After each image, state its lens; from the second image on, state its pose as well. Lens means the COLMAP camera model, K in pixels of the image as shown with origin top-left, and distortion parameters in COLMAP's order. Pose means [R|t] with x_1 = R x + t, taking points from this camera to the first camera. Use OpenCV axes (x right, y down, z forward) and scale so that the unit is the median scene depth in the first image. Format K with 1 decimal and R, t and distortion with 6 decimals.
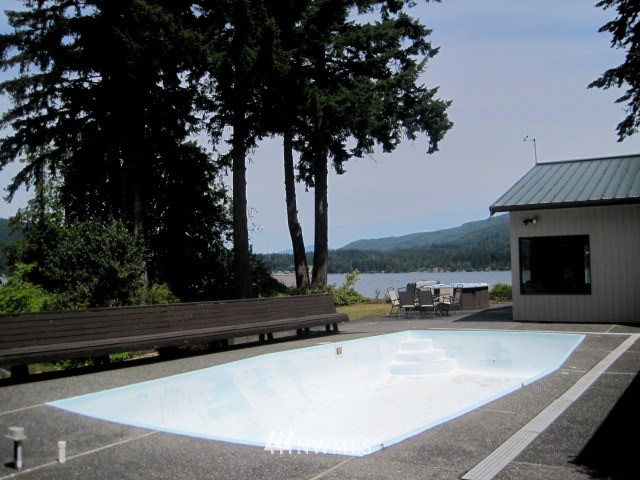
lens RADIAL K [[659.0, 0, 307.3], [0, 659.0, 230.9], [0, 0, 1]] dist [-0.181248, 0.164442]
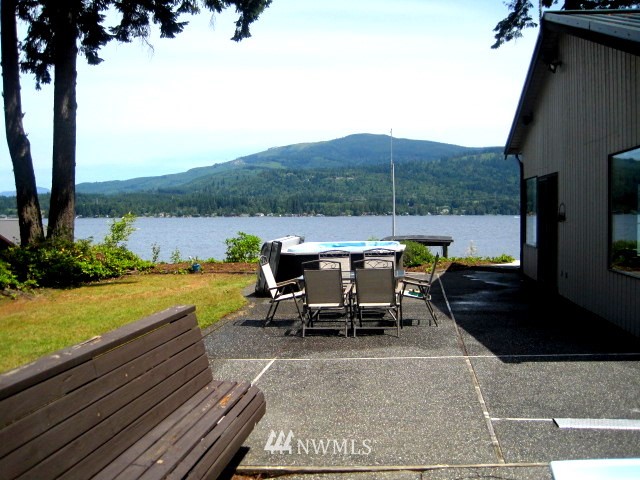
lens RADIAL K [[659.0, 0, 307.3], [0, 659.0, 230.9], [0, 0, 1]] dist [-0.181248, 0.164442]
pose [[0.915318, -0.000241, 0.402732, -0.011672], [-0.033498, 0.996489, 0.076731, 0.021916], [-0.401337, -0.083724, 0.912096, 0.366471]]
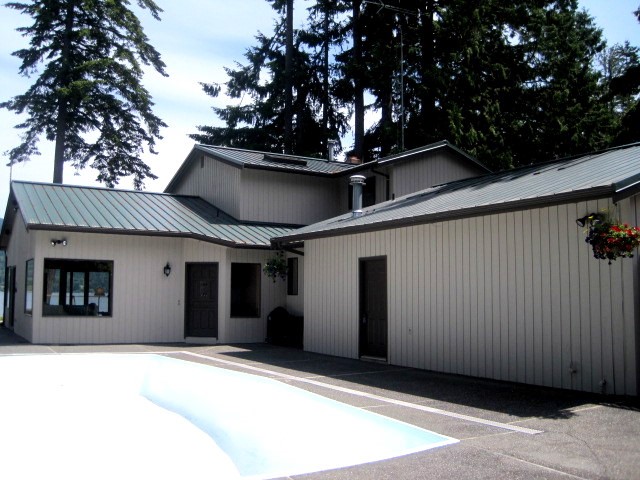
lens RADIAL K [[659.0, 0, 307.3], [0, 659.0, 230.9], [0, 0, 1]] dist [-0.181248, 0.164442]
pose [[0.457005, 0.108782, 0.882787, -0.167478], [-0.076179, 0.993633, -0.083004, 0.009799], [-0.886196, -0.029317, 0.462383, 0.101788]]
